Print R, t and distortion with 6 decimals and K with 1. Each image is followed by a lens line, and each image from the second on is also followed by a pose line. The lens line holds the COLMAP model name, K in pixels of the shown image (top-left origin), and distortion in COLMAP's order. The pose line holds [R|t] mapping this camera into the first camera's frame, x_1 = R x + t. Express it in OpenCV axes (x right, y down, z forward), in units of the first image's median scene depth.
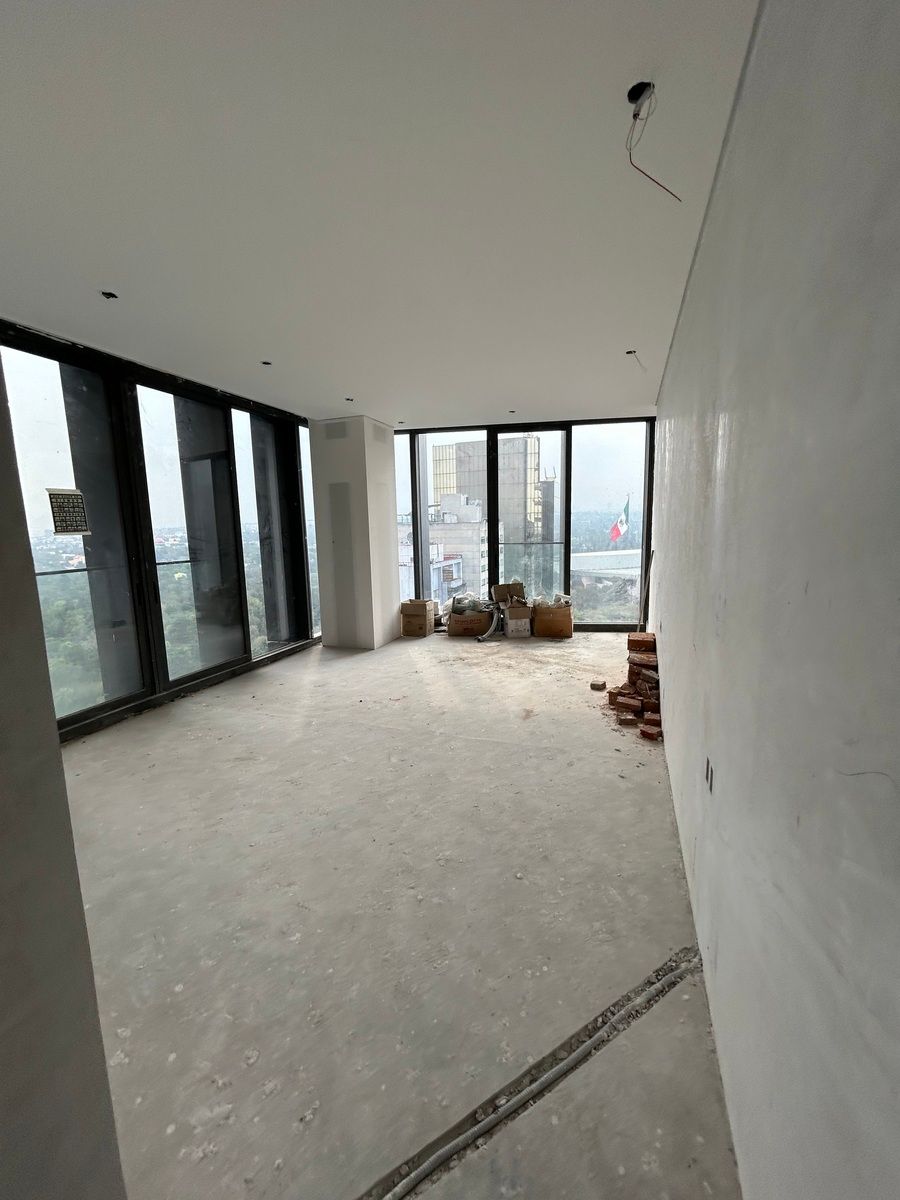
lens RADIAL K [[483.1, 0, 444.8], [0, 483.1, 602.6], [0, 0, 1]] dist [-0.001647, 0.000295]
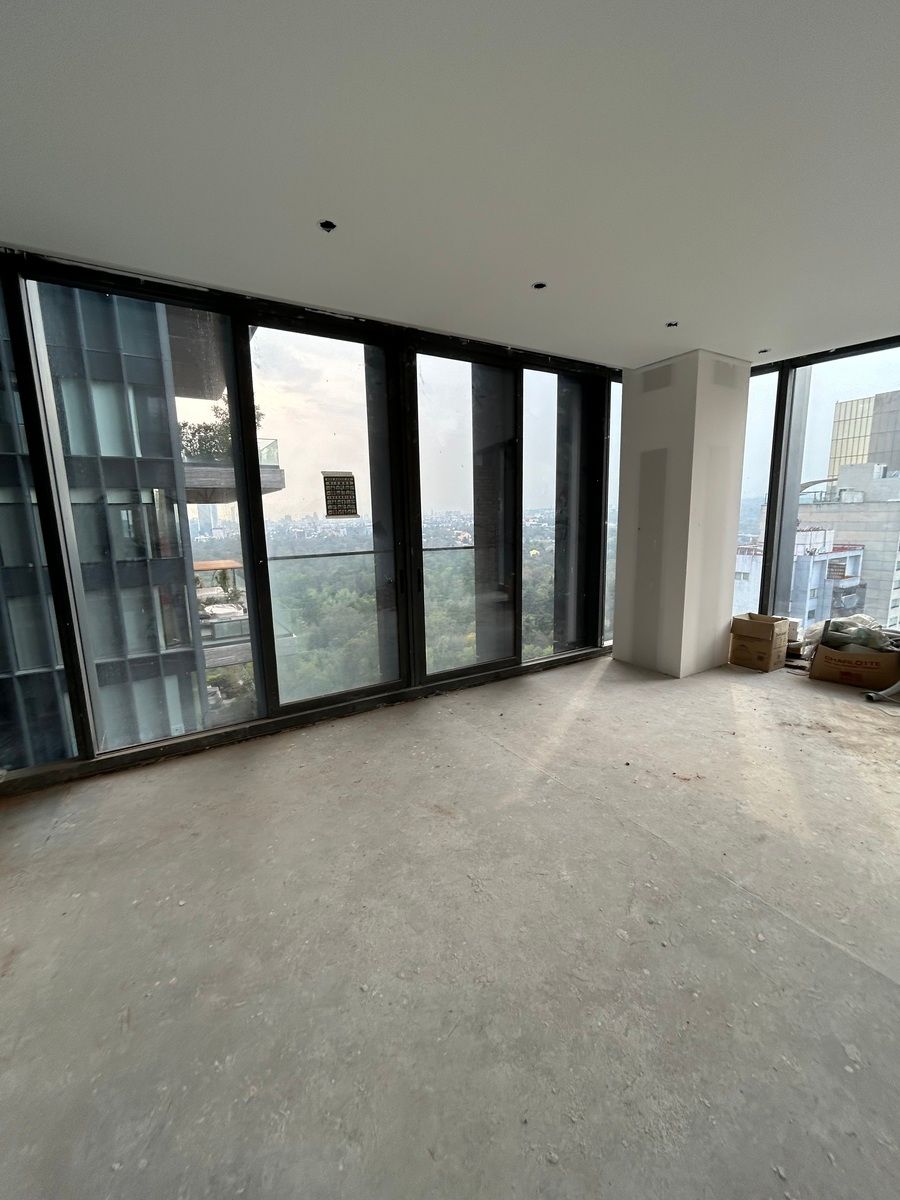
lens RADIAL K [[483.1, 0, 453.4], [0, 483.1, 597.5], [0, 0, 1]] dist [-0.001647, 0.000295]
pose [[0.784059, 0.109379, -0.610973, 0.020956], [-0.093029, 0.993940, 0.058556, -0.038578], [0.613675, 0.010927, 0.789483, 0.241631]]
